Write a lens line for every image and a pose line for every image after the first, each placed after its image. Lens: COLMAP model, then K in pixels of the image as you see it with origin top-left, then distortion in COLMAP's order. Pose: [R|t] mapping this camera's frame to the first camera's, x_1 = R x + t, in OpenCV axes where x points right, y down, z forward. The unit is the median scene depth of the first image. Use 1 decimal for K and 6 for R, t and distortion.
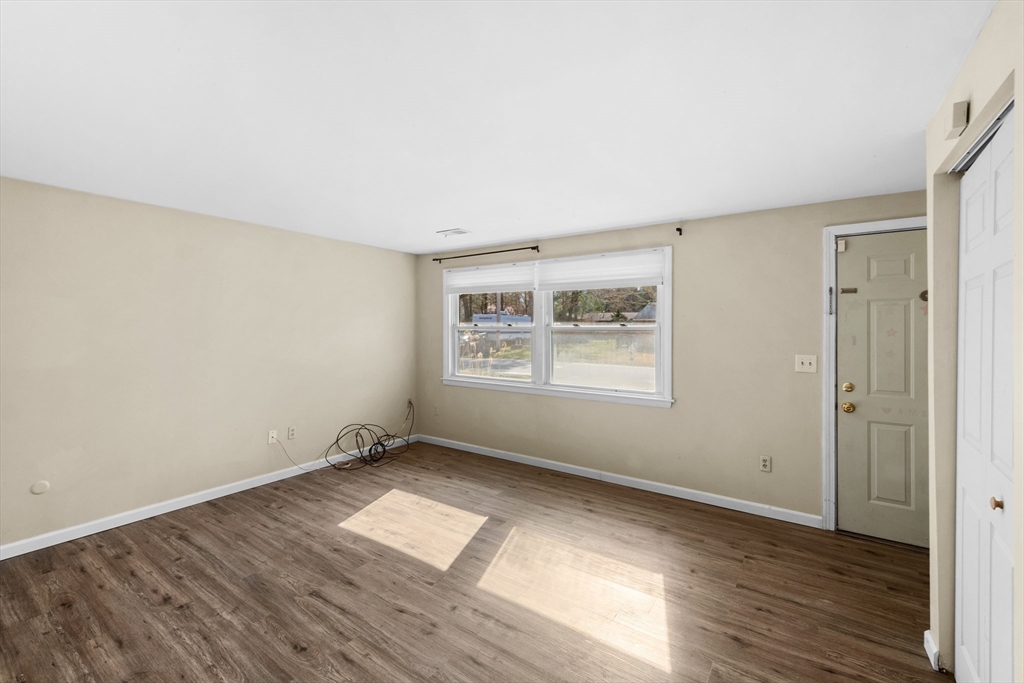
lens RADIAL K [[440.4, 0, 506.9], [0, 440.4, 325.8], [0, 0, 1]] dist [0.001118, 0.000147]
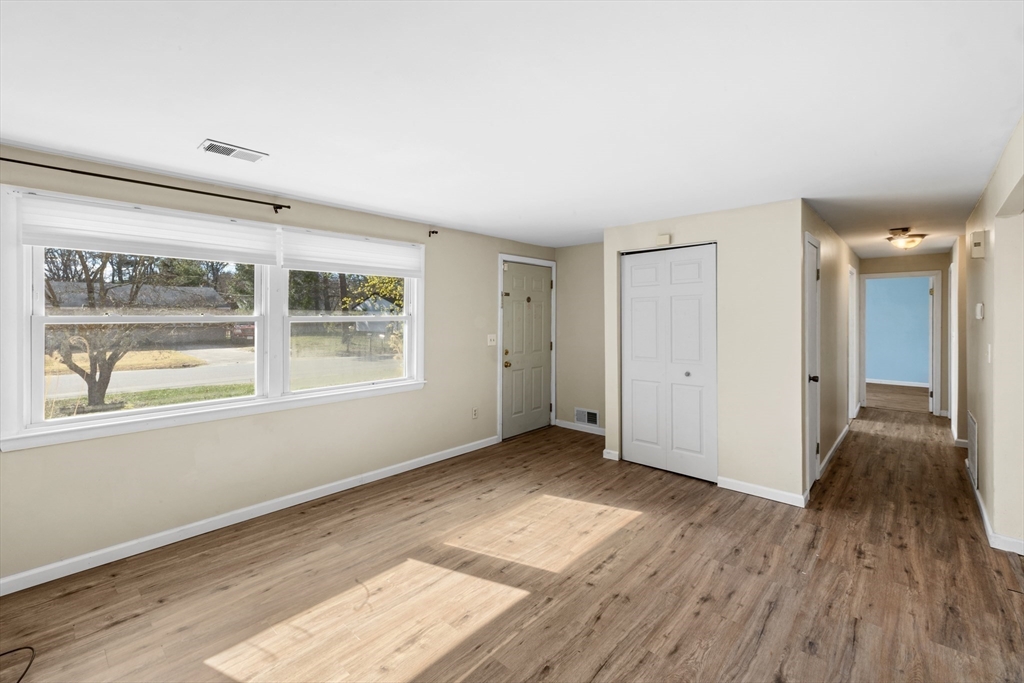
lens RADIAL K [[440.4, 0, 506.9], [0, 440.4, 325.8], [0, 0, 1]] dist [0.001118, 0.000147]
pose [[0.125504, -0.026176, 0.991748, -0.848360], [-0.001353, 0.999646, 0.026556, -0.005292], [-0.992092, -0.004675, 0.125424, 0.769314]]
